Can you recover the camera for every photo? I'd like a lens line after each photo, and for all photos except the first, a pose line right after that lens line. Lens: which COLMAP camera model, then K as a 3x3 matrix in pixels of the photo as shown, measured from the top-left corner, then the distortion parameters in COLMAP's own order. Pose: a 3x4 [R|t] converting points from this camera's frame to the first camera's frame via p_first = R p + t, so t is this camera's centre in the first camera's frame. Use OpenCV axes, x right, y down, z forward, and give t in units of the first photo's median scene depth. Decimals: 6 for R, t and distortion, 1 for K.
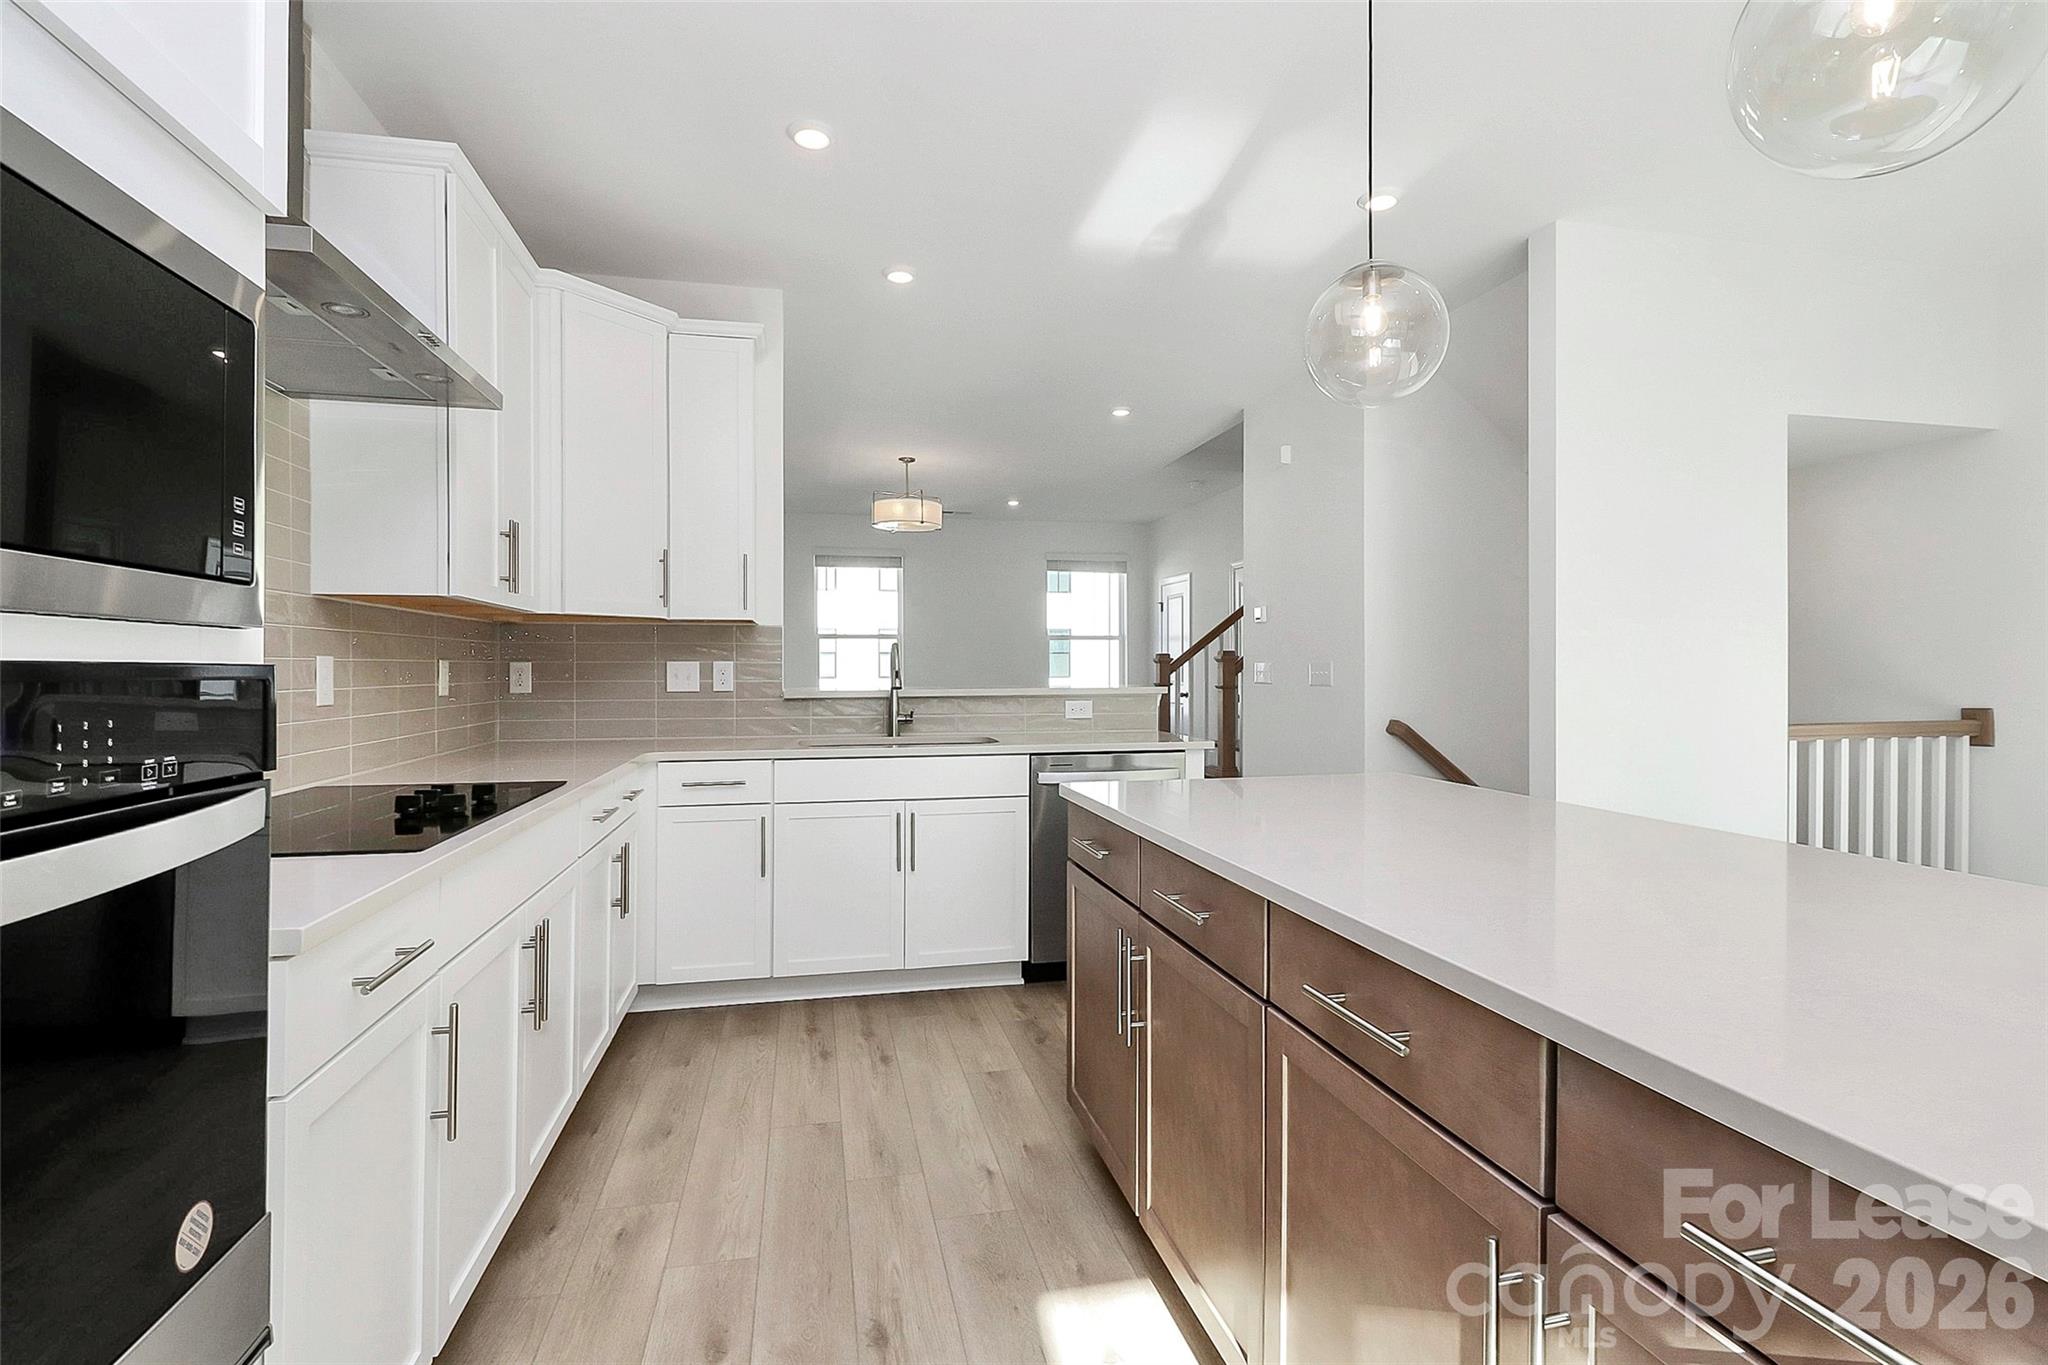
lens RADIAL K [[992.2, 0, 1022.3], [0, 992.2, 673.0], [0, 0, 1]] dist [-0.006053, -0.000917]
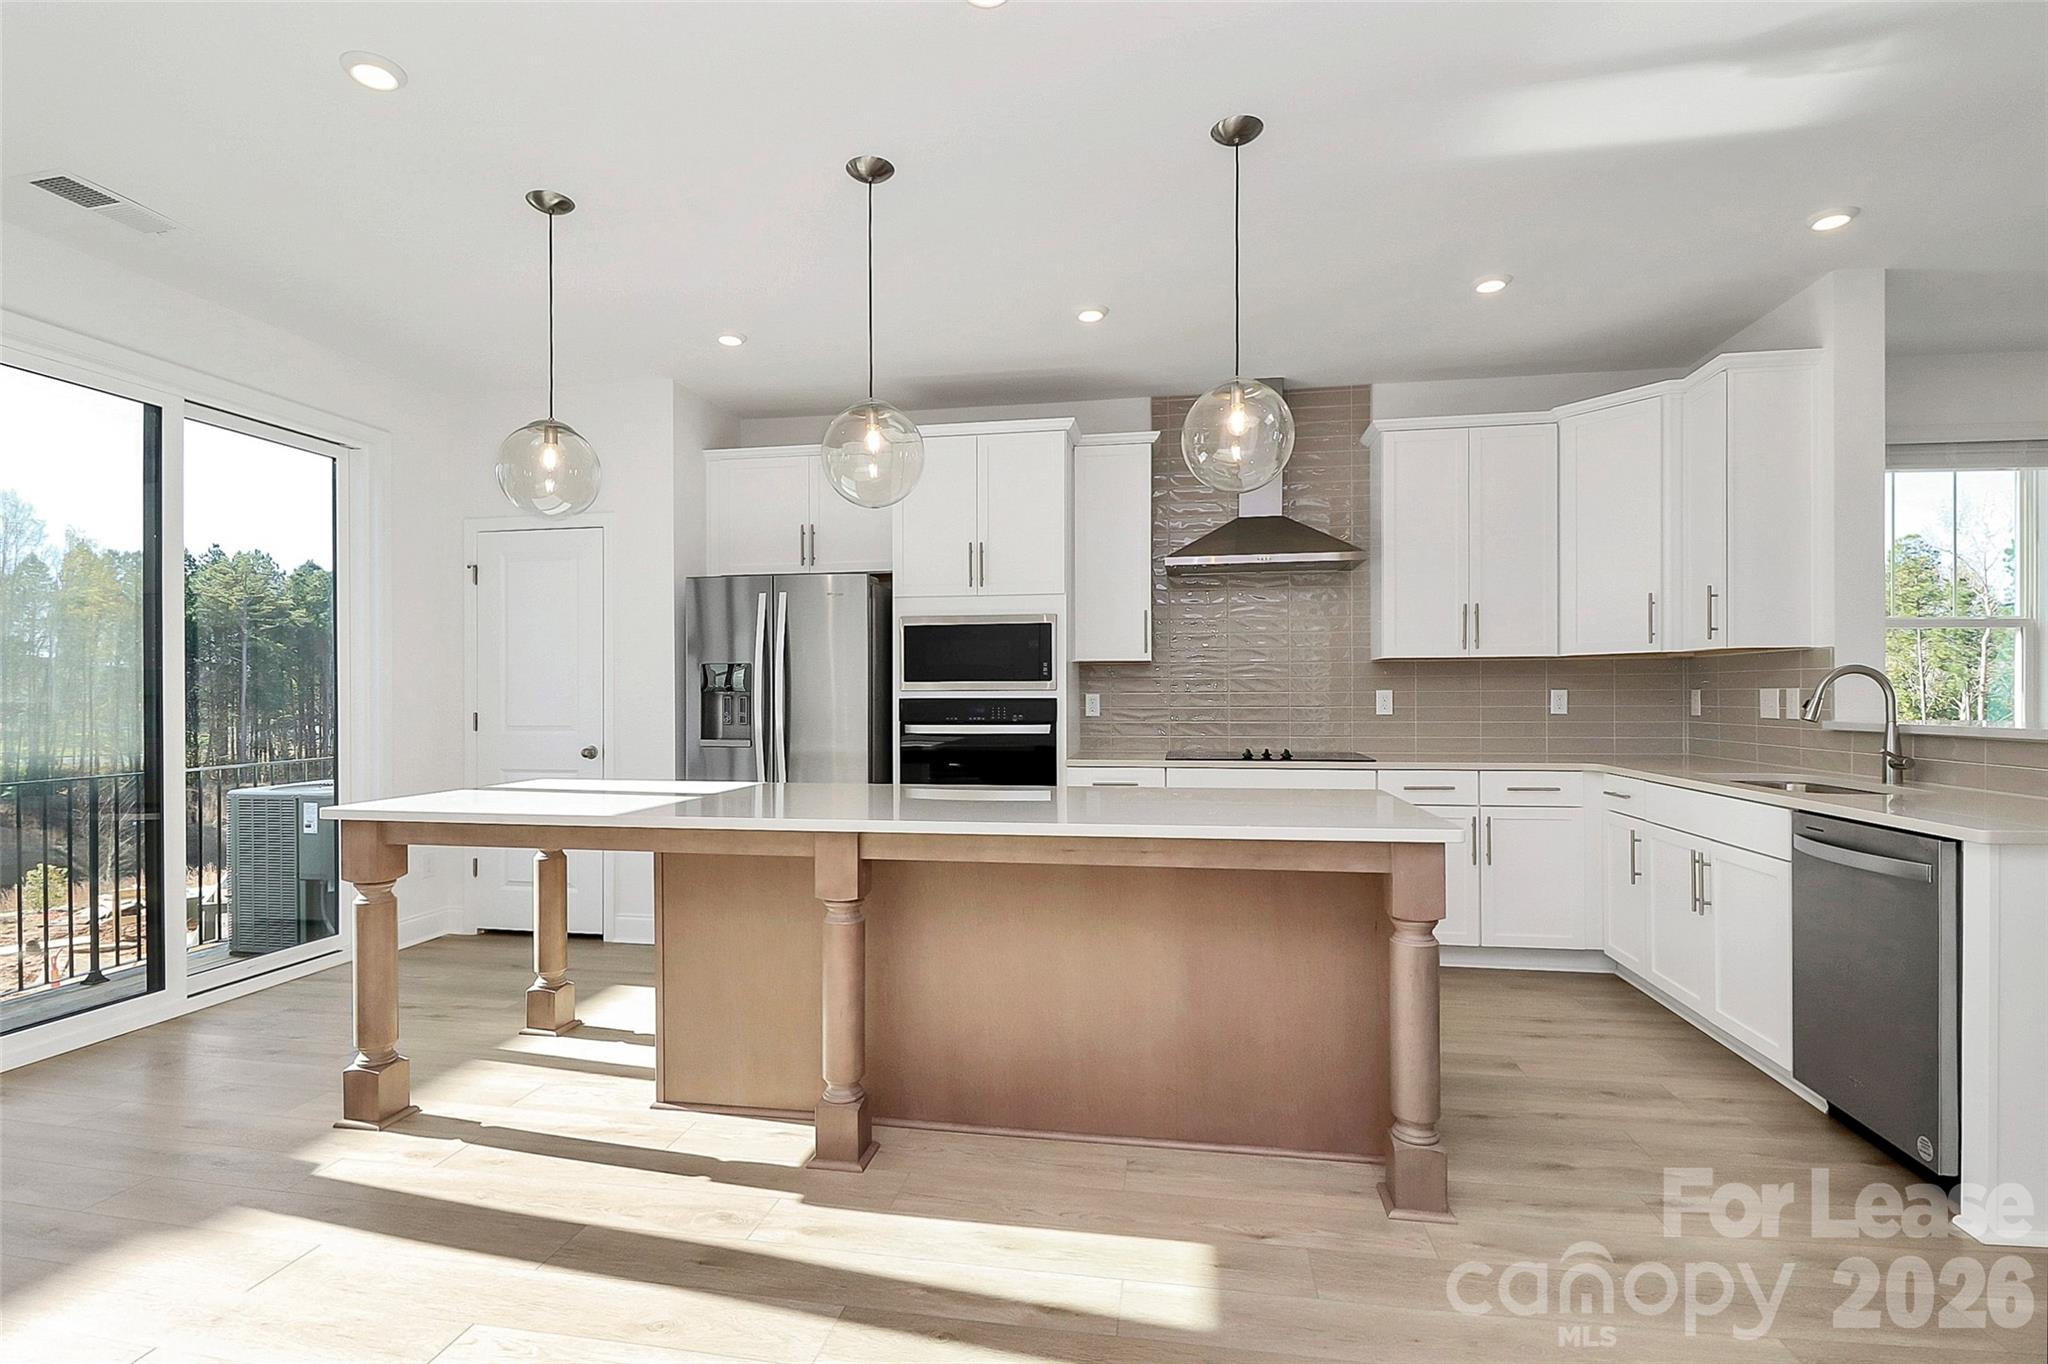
lens RADIAL K [[992.2, 0, 1020.3], [0, 992.2, 686.1], [0, 0, 1]] dist [-0.006053, -0.000917]
pose [[-0.369323, 0.000197, -0.929301, 1.002039], [-0.000365, 1.000000, 0.000357, -0.016160], [0.929301, 0.000471, -0.369323, 0.744461]]
